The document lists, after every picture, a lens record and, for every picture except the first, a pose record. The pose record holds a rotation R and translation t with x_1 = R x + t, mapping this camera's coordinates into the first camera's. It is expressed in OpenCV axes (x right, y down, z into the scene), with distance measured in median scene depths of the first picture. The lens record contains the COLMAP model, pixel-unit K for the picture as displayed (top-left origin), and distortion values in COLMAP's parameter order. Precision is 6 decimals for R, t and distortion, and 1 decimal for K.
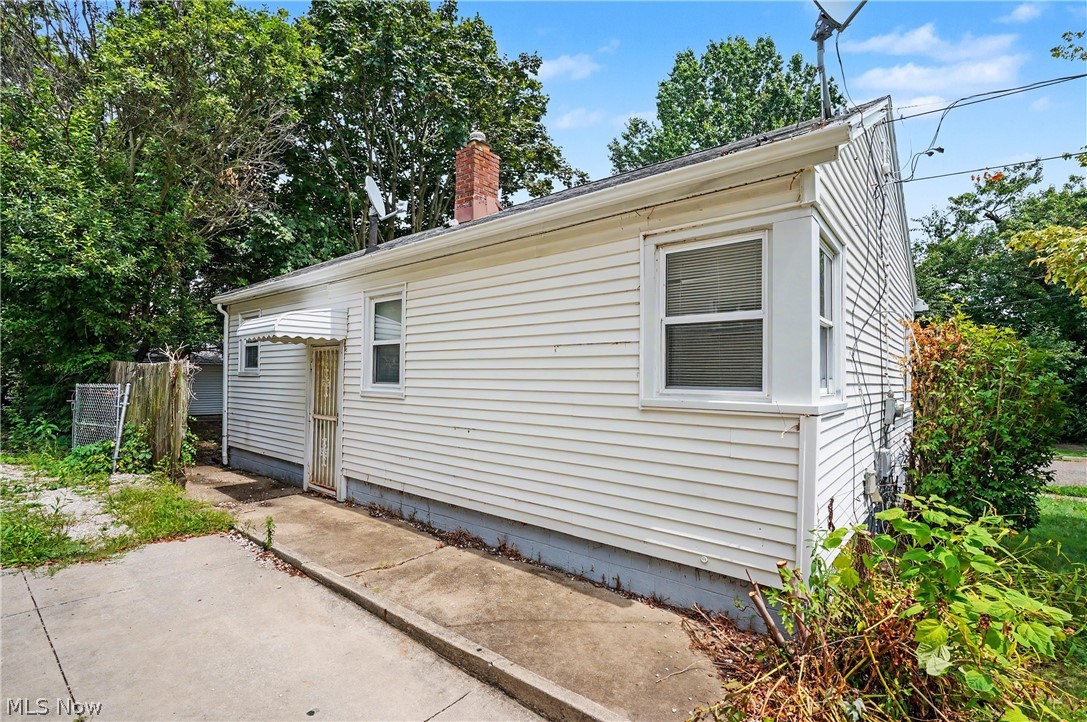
lens RADIAL K [[500.3, 0, 539.6], [0, 500.3, 364.5], [0, 0, 1]] dist [0.004009, 0.000534]
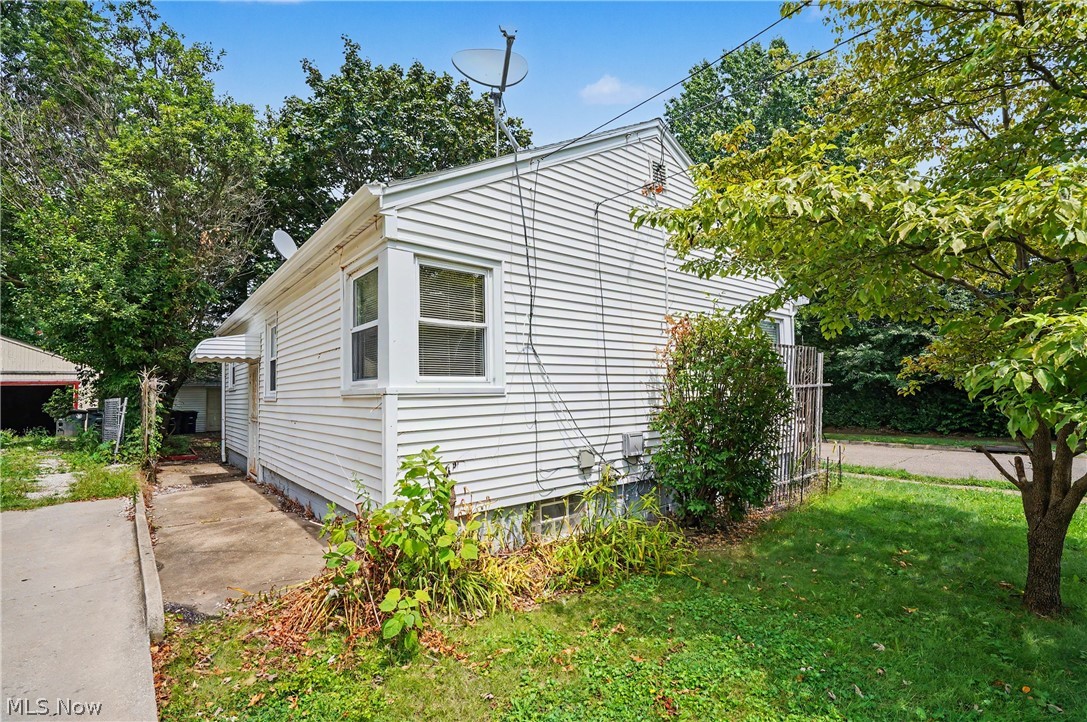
lens RADIAL K [[500.3, 0, 555.1], [0, 500.3, 364.4], [0, 0, 1]] dist [0.004009, 0.000534]
pose [[0.981006, -0.042085, -0.189359, 0.629051], [0.035756, 0.998686, -0.036716, 0.043305], [0.190655, 0.029248, 0.981221, -0.124532]]
